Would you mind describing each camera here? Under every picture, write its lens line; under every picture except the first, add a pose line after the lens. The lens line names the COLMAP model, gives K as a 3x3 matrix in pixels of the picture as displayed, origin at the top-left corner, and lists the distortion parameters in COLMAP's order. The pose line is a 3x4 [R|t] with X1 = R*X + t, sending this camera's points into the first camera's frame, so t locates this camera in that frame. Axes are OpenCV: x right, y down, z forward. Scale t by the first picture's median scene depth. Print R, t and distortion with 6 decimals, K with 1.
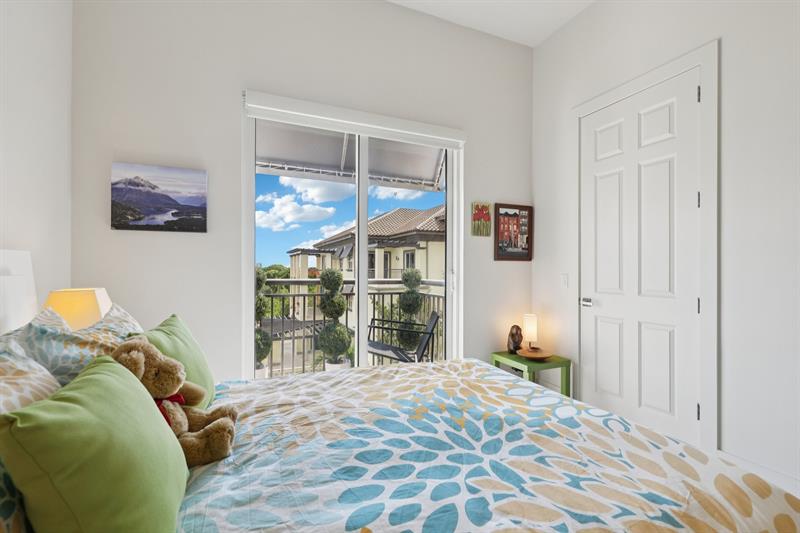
lens RADIAL K [[367.9, 0, 400.0], [0, 367.9, 266.5], [0, 0, 1]] dist [-0.000646, 0.000224]
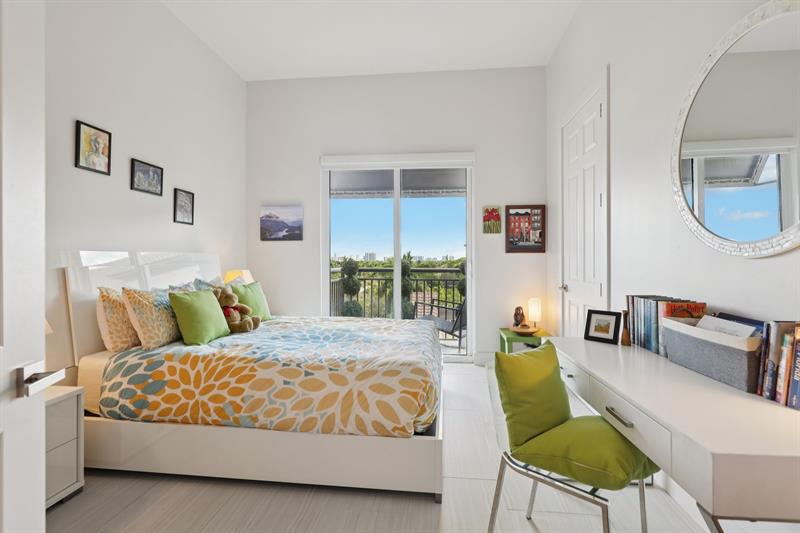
lens RADIAL K [[367.9, 0, 400.0], [0, 367.9, 266.5], [0, 0, 1]] dist [-0.000646, 0.000224]
pose [[0.869113, 0.000608, -0.494613, 0.554491], [0.007559, 0.999866, 0.014512, 0.008060], [0.494555, -0.016351, 0.868992, -0.227435]]
